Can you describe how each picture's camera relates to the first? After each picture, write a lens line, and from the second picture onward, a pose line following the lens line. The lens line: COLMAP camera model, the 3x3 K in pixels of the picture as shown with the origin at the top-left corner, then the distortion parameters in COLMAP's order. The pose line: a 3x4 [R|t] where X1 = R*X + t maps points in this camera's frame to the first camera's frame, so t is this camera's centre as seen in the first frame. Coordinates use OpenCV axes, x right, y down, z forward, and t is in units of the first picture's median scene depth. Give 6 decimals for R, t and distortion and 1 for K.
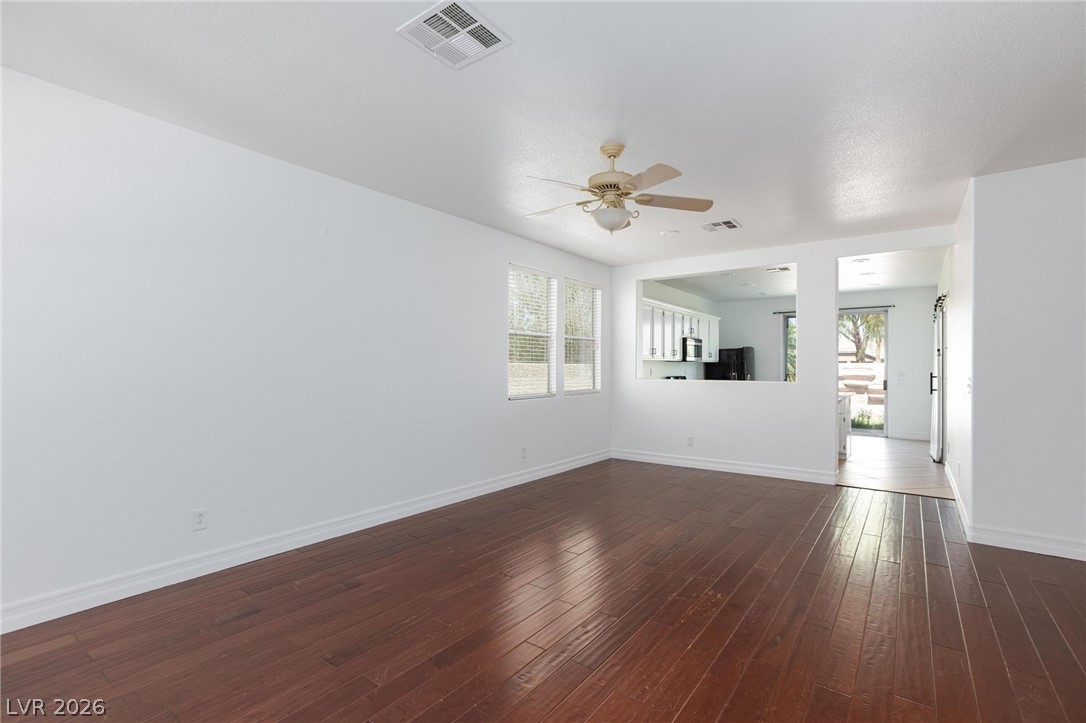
lens RADIAL K [[502.6, 0, 520.7], [0, 502.6, 369.0], [0, 0, 1]] dist [-0.007569, 0.000877]
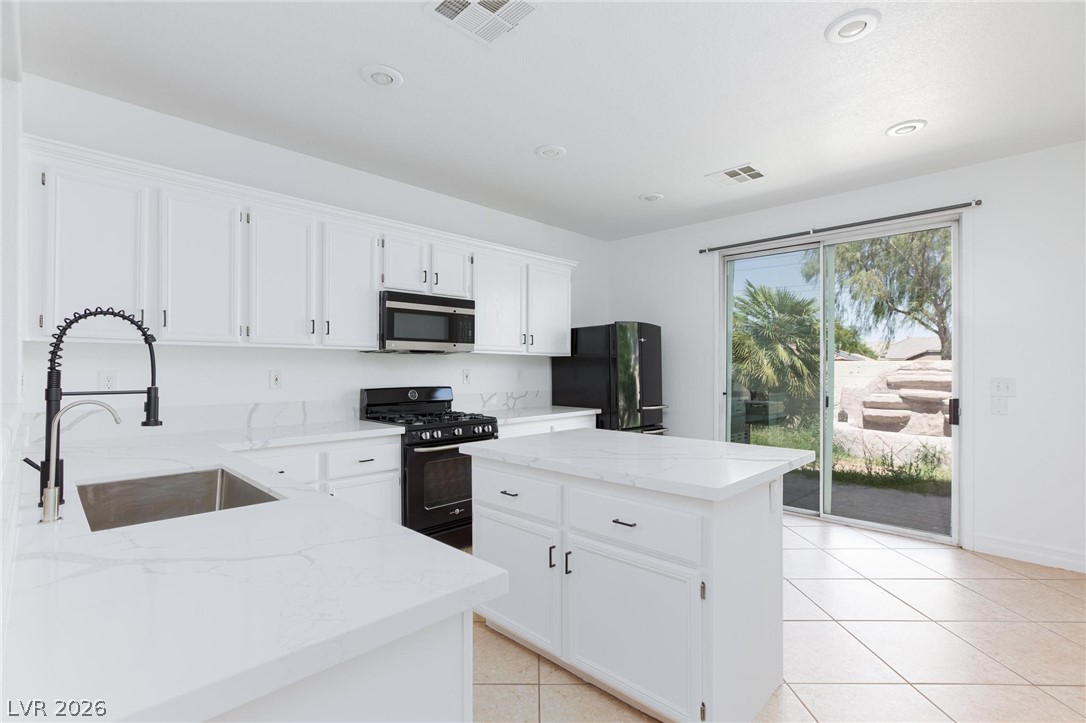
lens RADIAL K [[502.6, 0, 521.0], [0, 502.6, 371.6], [0, 0, 1]] dist [-0.007569, 0.000877]
pose [[0.991840, 0.004037, -0.127426, 0.279268], [-0.003241, 0.999974, 0.006454, -0.001113], [0.127449, -0.005988, 0.991827, 0.360357]]
